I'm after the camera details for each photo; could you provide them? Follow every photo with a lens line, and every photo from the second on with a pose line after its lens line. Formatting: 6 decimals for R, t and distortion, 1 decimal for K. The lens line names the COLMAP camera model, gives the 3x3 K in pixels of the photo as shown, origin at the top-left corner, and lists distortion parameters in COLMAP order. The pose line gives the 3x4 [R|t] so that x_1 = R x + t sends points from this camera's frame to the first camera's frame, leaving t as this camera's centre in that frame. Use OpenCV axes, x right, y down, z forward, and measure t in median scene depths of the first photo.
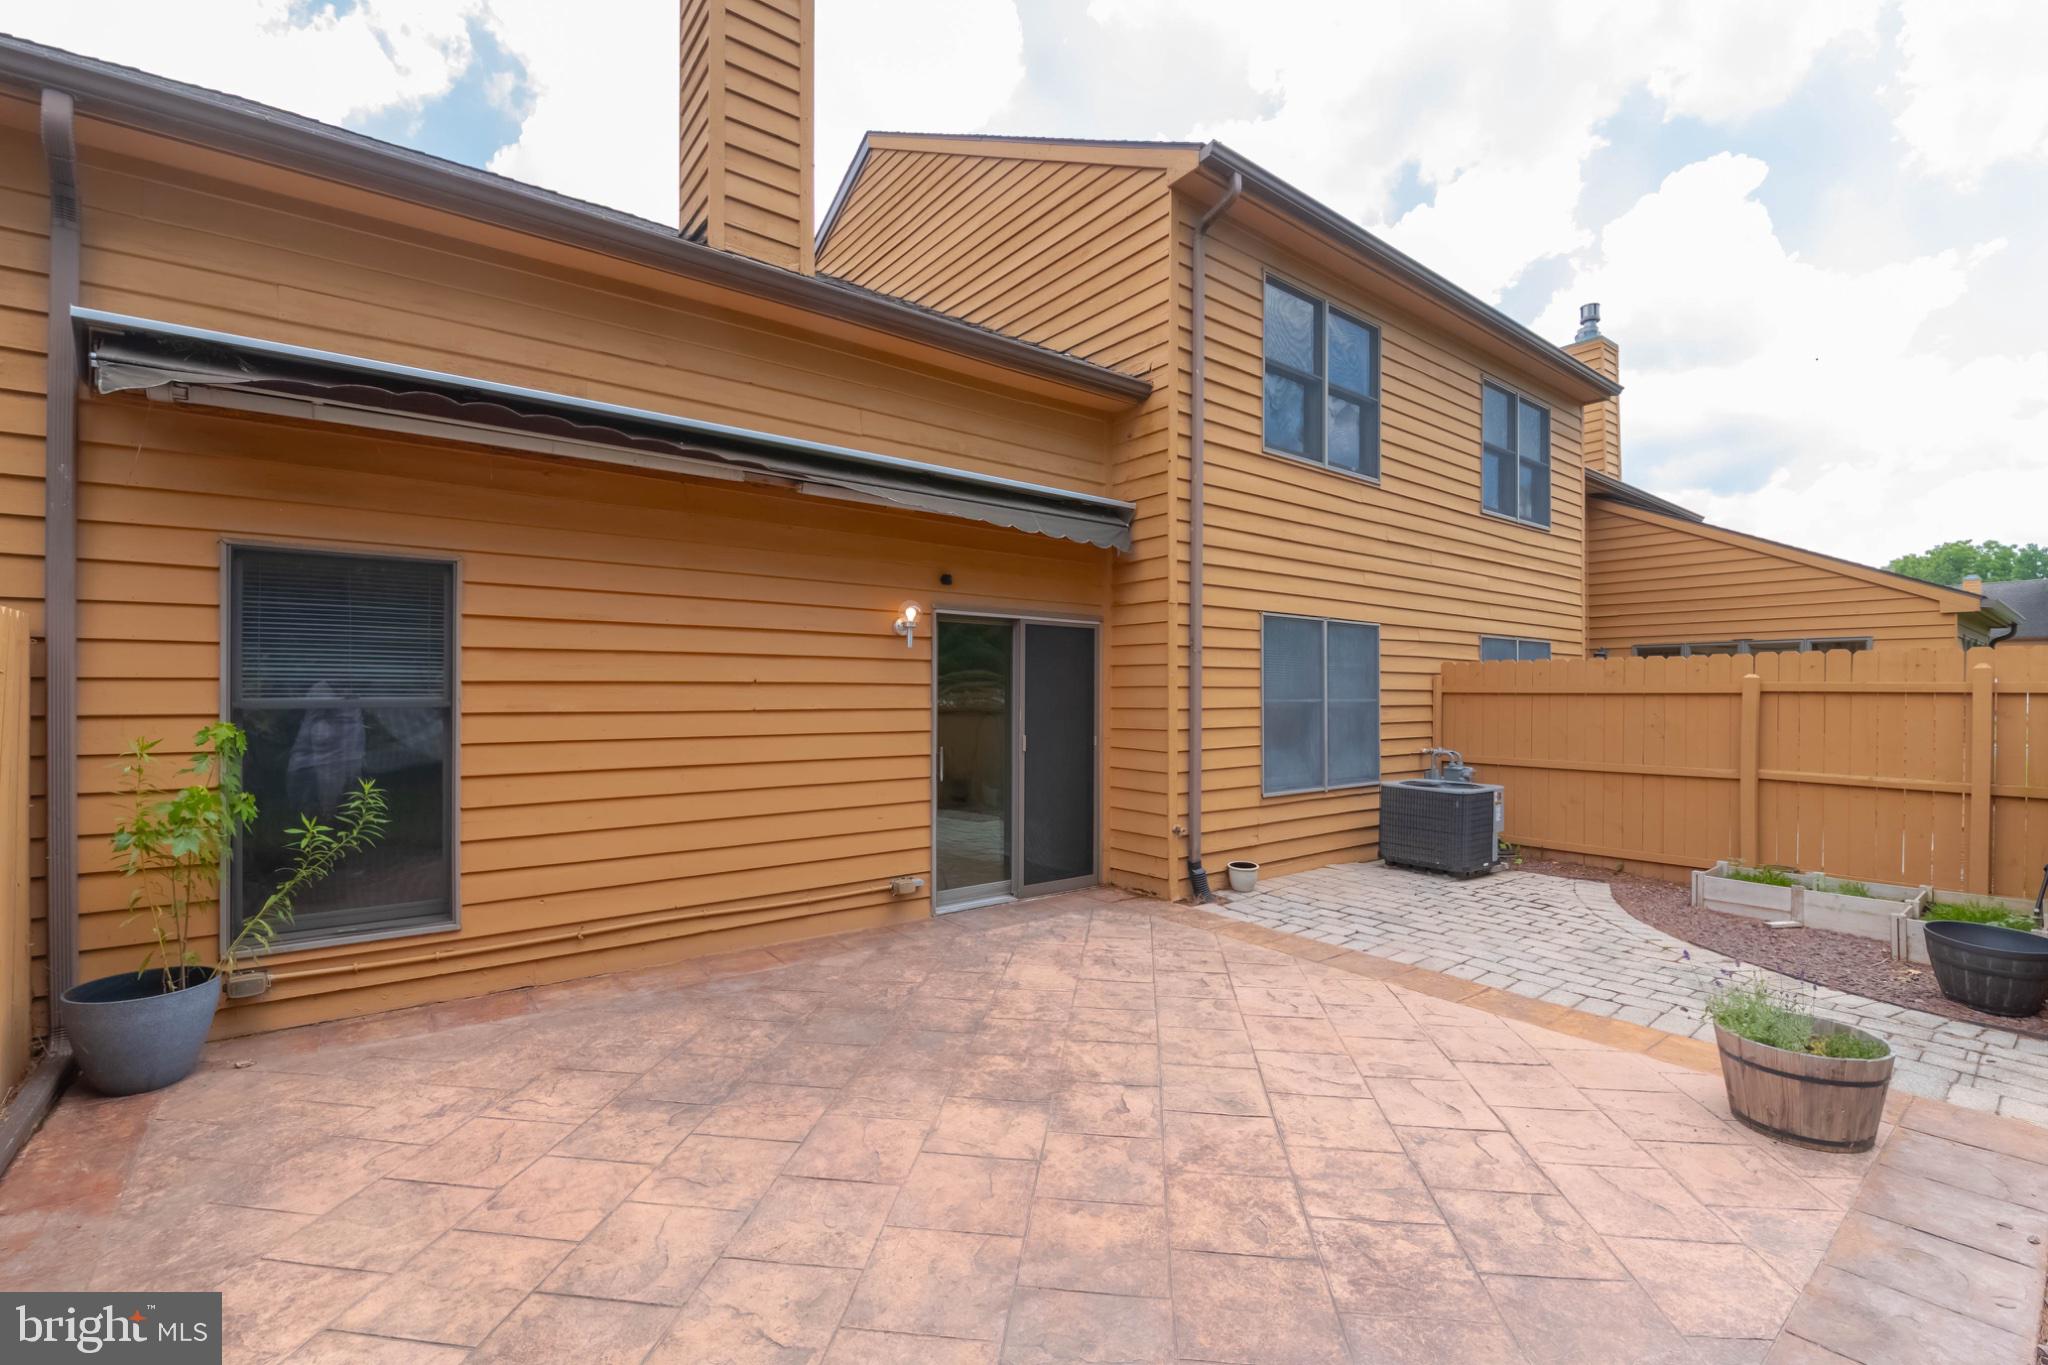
lens RADIAL K [[868.7, 0, 1052.5], [0, 868.7, 672.4], [0, 0, 1]] dist [0.010446, -0.005959]
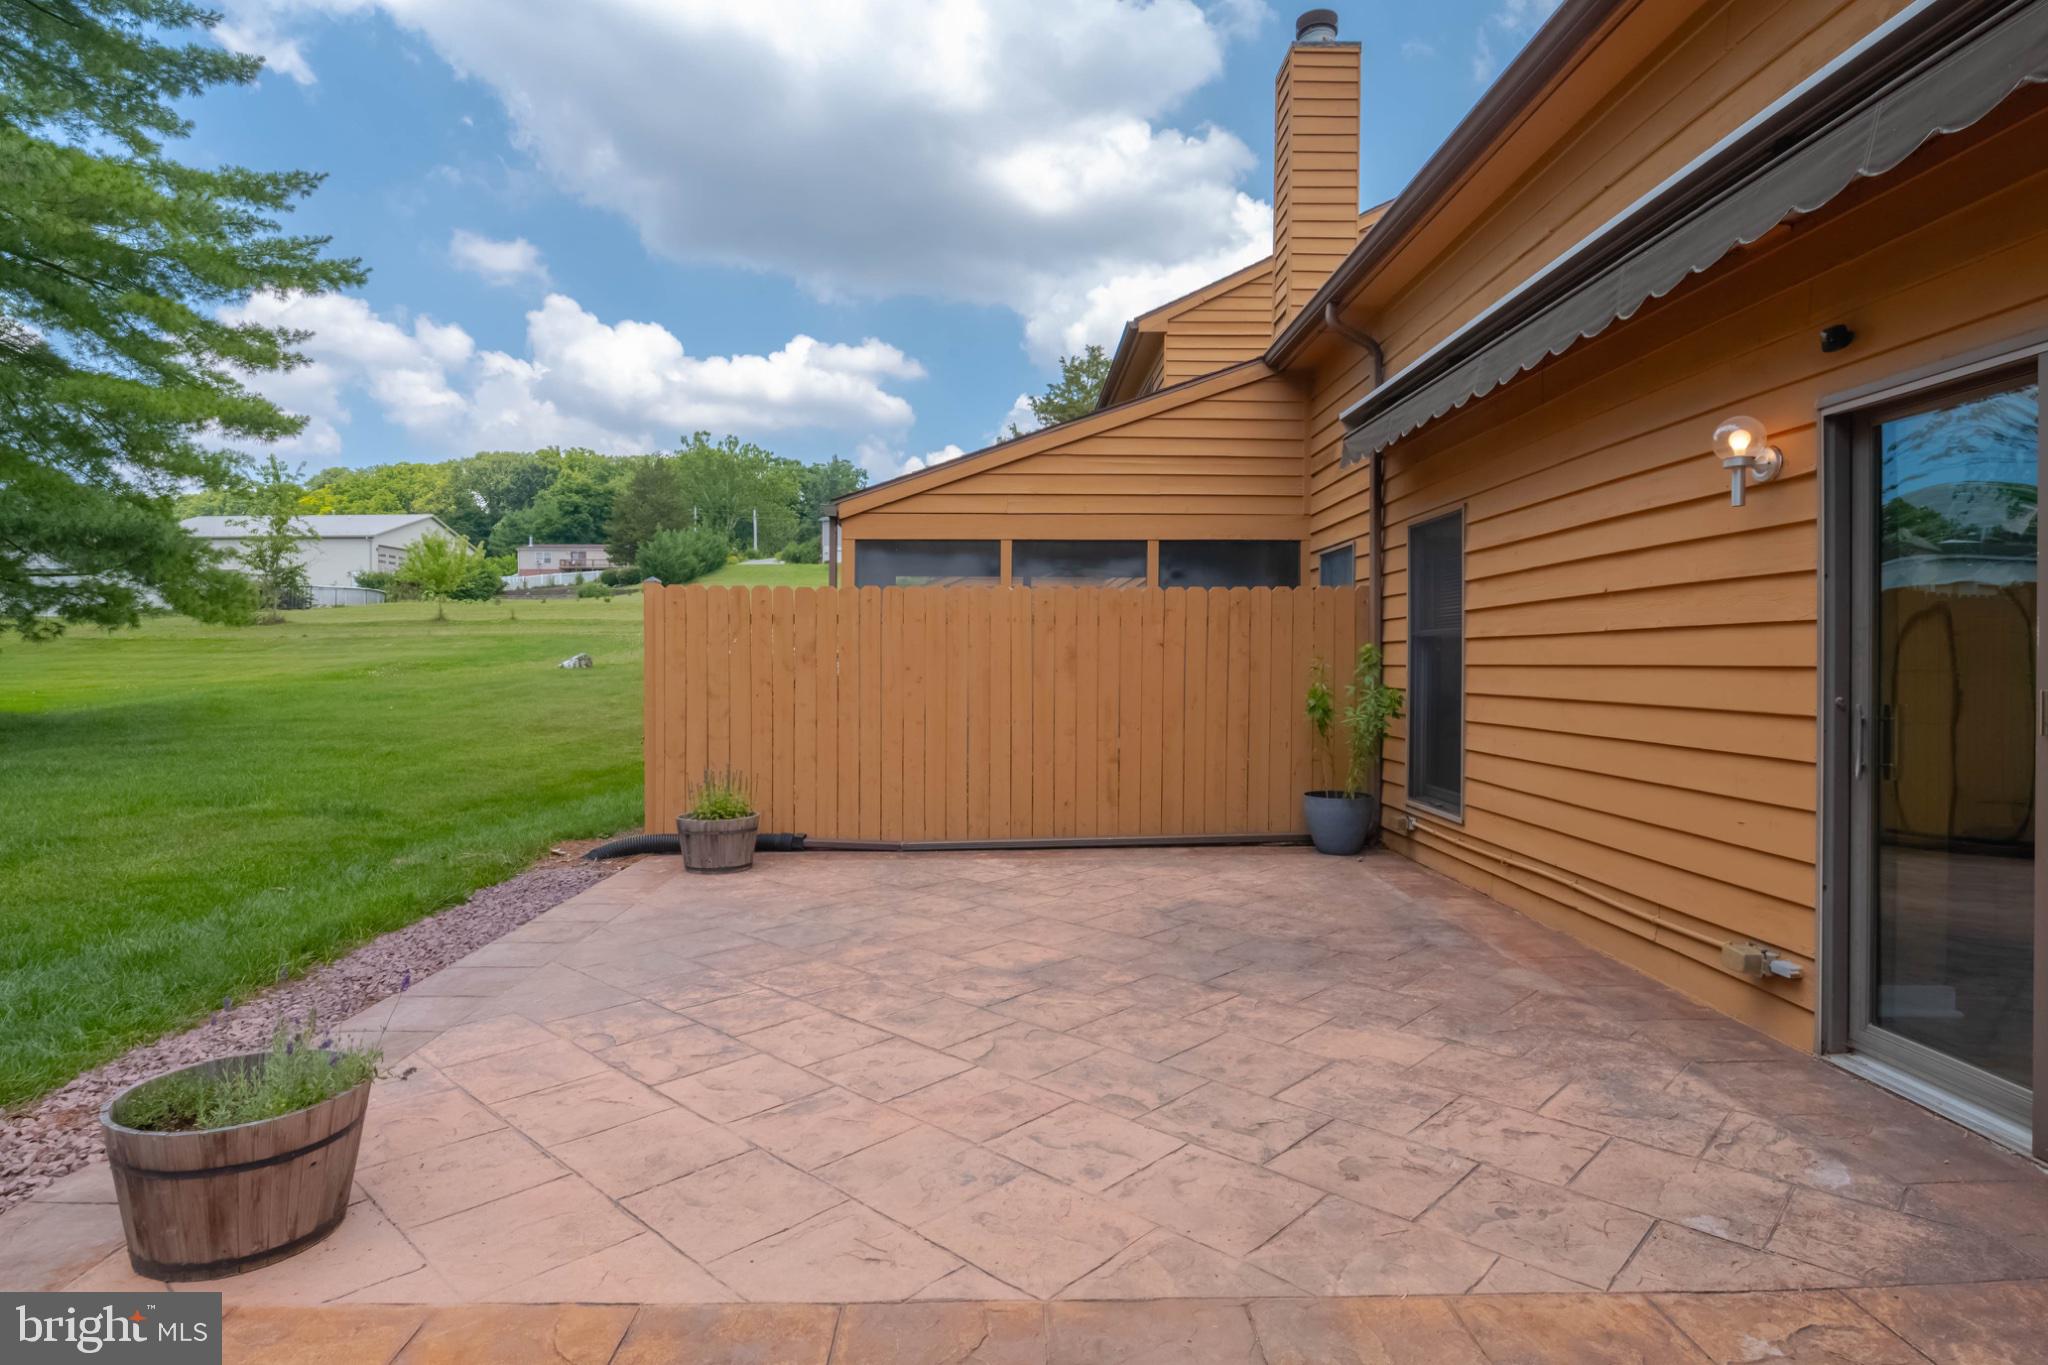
lens RADIAL K [[1103.6, 0, 1007.7], [0, 1103.6, 677.8], [0, 0, 1]] dist [-0.012044, -0.000993]
pose [[-0.620027, 0.003612, -0.784572, 0.665992], [0.010294, 0.999941, -0.003531, 0.077110], [0.784513, -0.010266, -0.620028, 1.128194]]
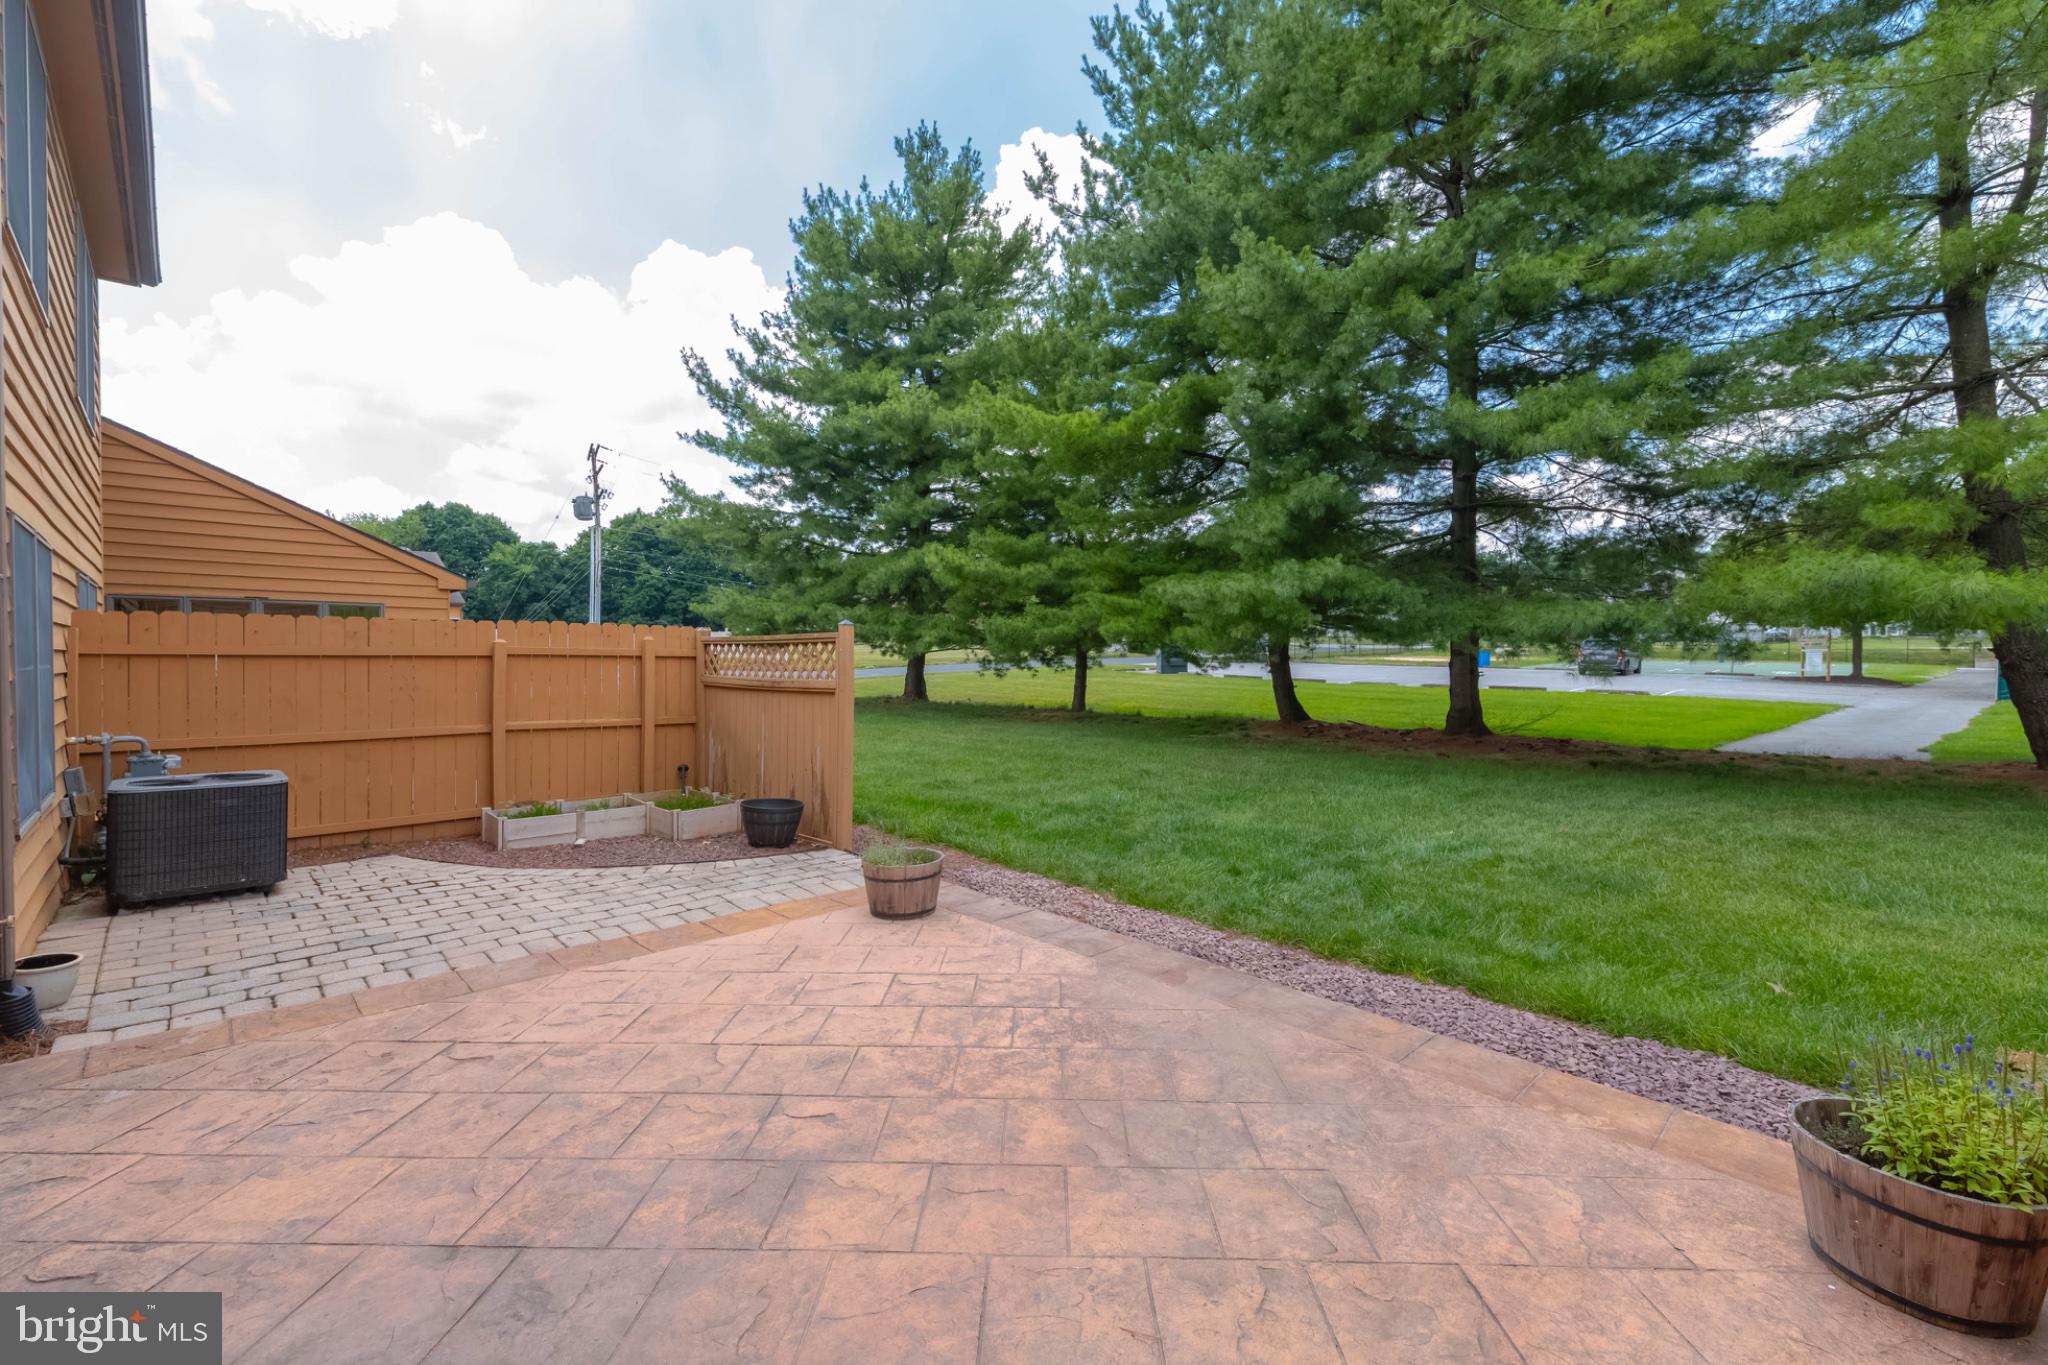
lens RADIAL K [[868.7, 0, 1030.8], [0, 868.7, 686.2], [0, 0, 1]] dist [0.010446, -0.005959]
pose [[-0.079154, -0.035091, 0.996245, -0.493350], [-0.024426, 0.999148, 0.033253, 0.011831], [-0.996563, -0.021703, -0.079943, 0.525367]]
